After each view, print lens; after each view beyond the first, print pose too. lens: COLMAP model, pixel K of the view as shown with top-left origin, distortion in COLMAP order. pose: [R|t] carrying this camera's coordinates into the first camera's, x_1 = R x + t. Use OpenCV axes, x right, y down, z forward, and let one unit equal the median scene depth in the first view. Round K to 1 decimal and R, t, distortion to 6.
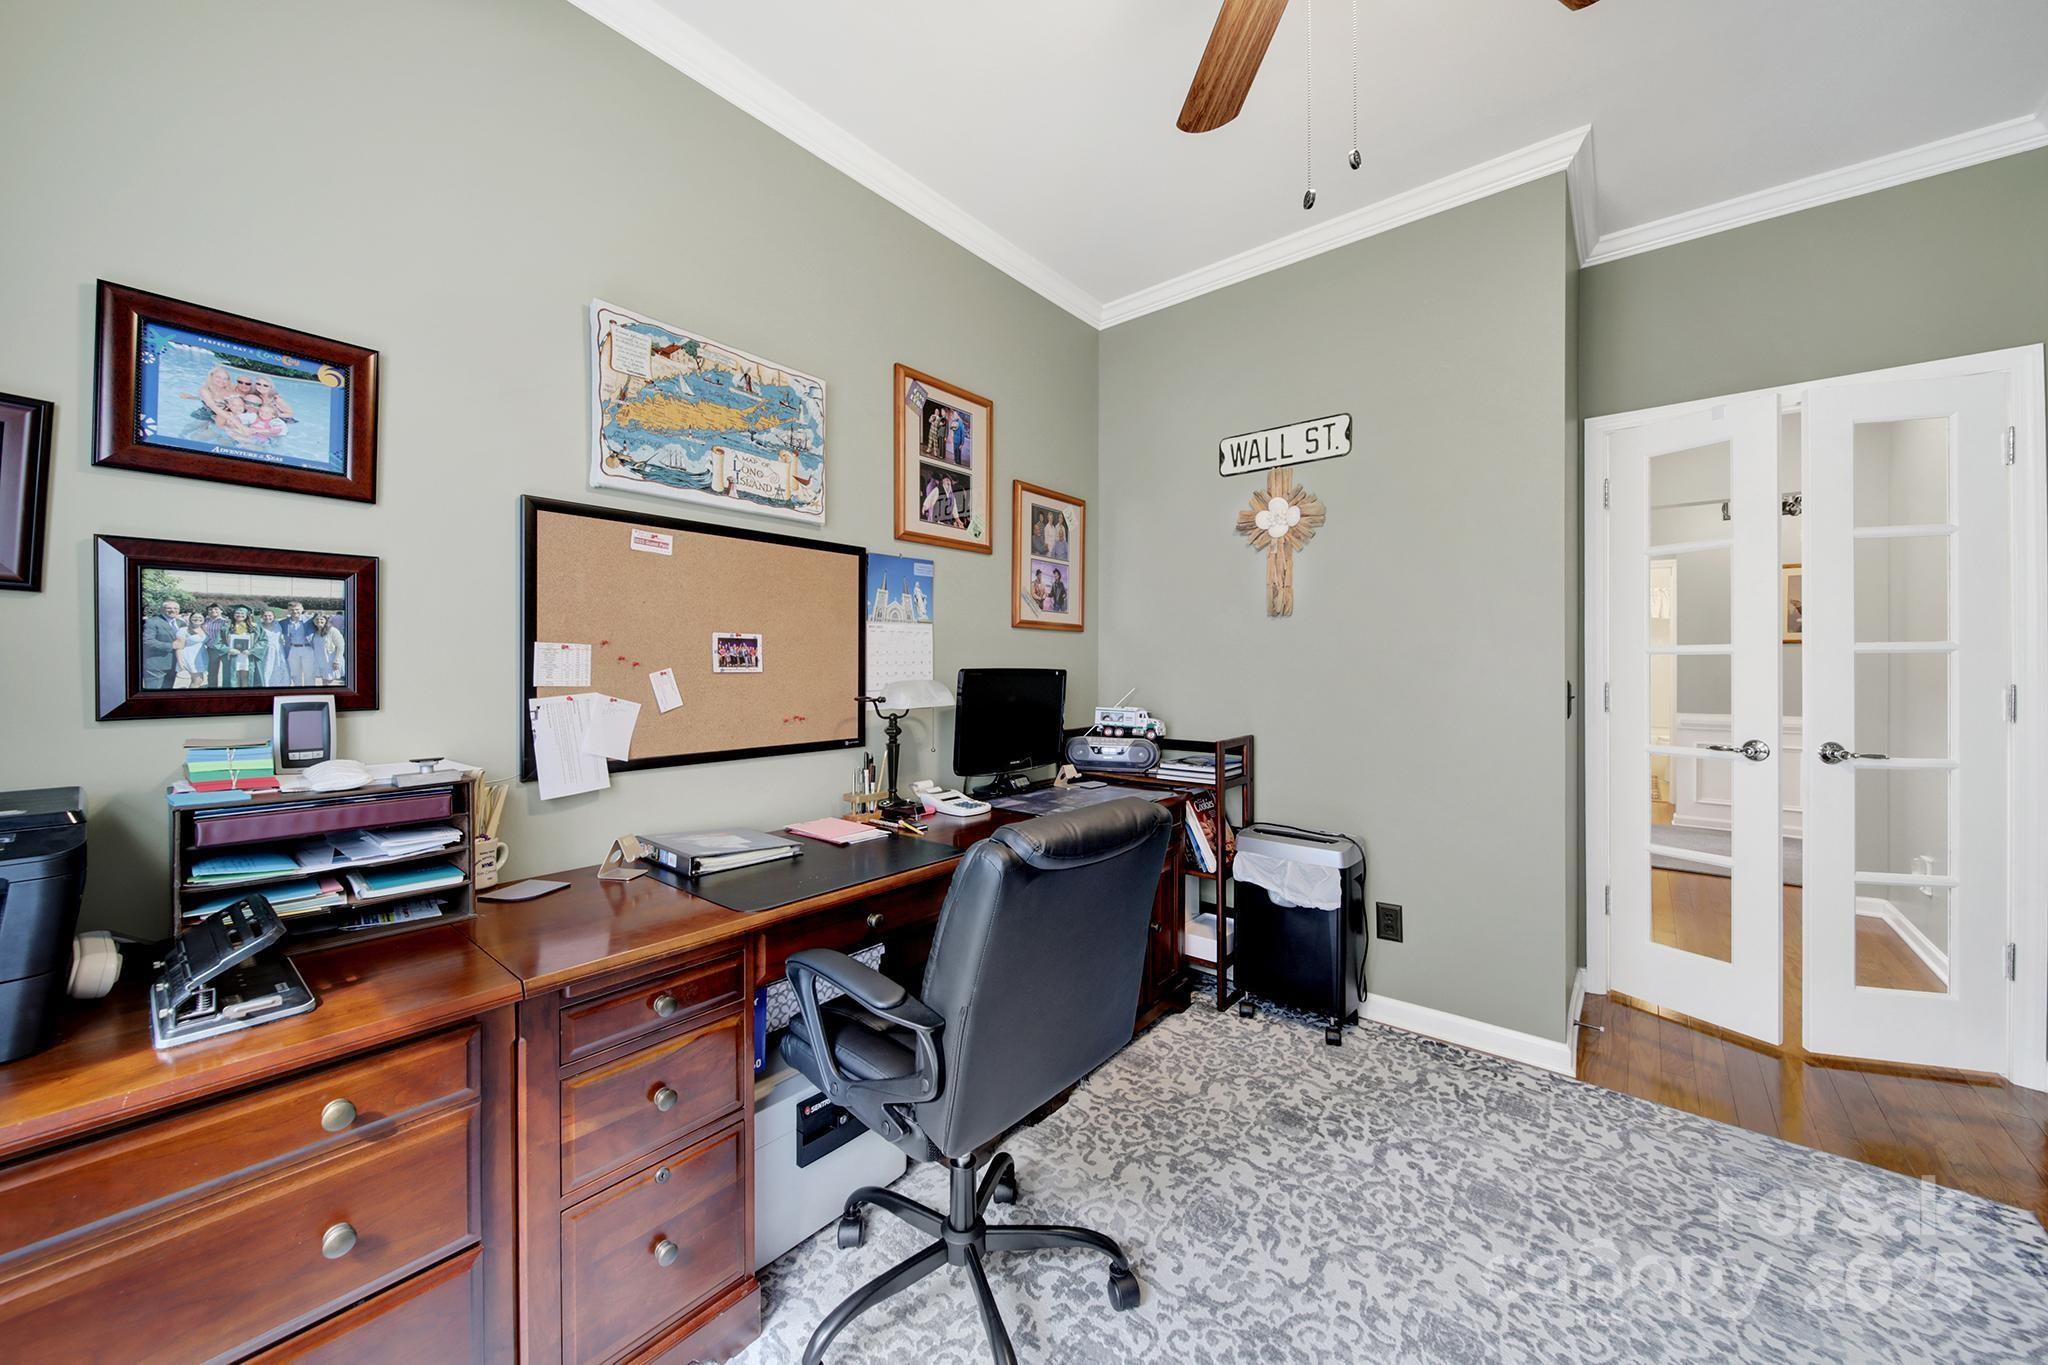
lens RADIAL K [[737.6, 0, 1023.9], [0, 737.6, 669.1], [0, 0, 1]] dist [-0.002005, -0.001512]
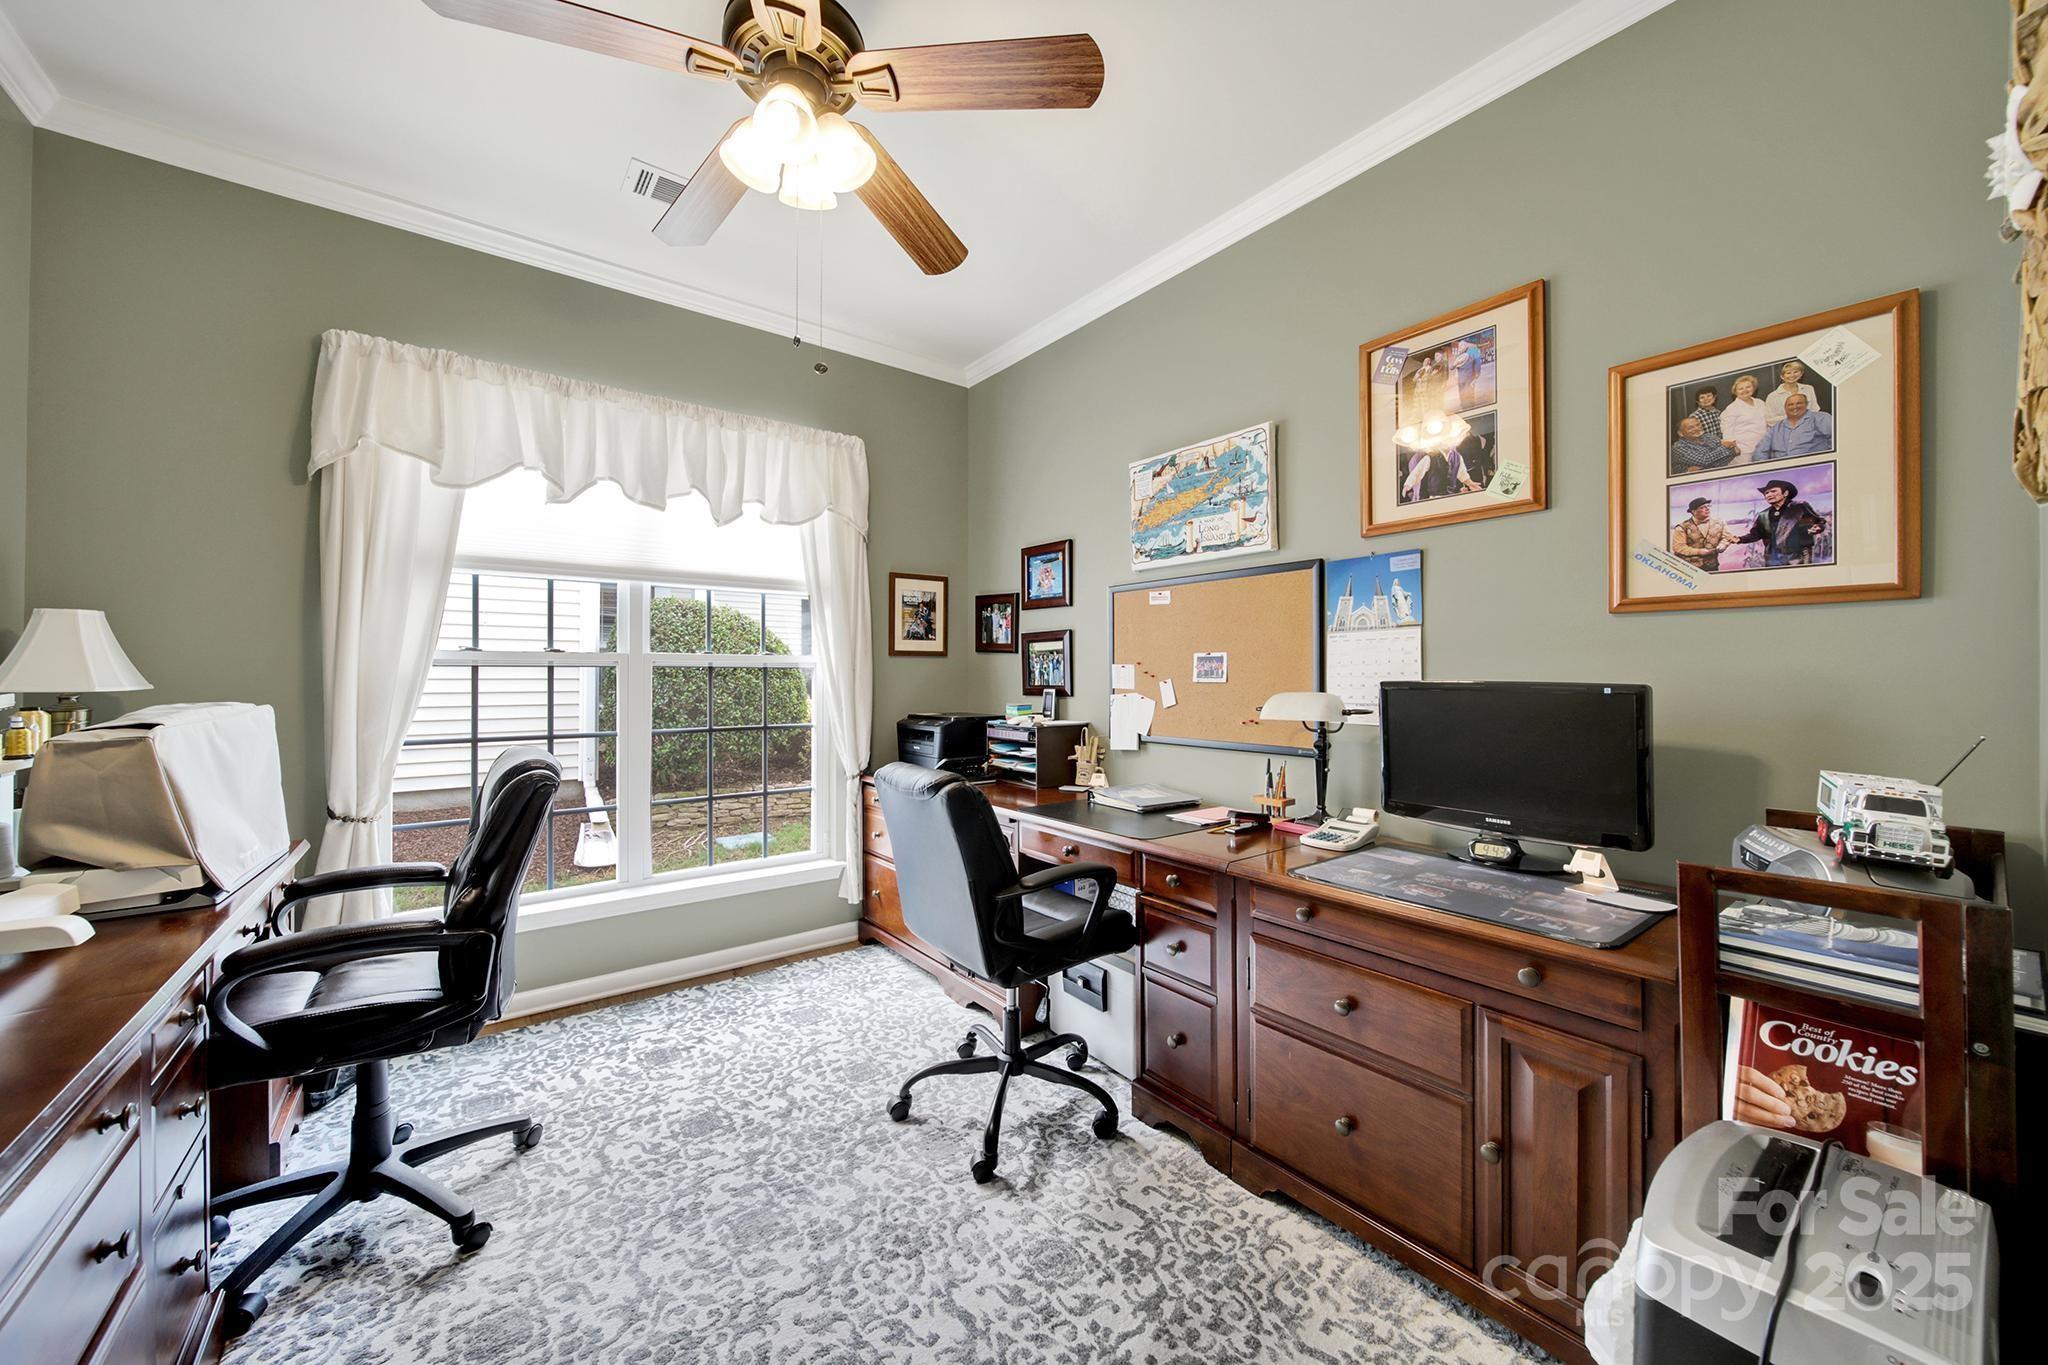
lens RADIAL K [[737.6, 0, 1019.5], [0, 737.6, 673.2], [0, 0, 1]] dist [-0.002005, -0.001512]
pose [[-0.218611, -0.002171, -0.975810, 0.976317], [-0.002288, 0.999996, -0.001713, -0.008647], [0.975809, 0.001858, -0.218615, 0.952160]]
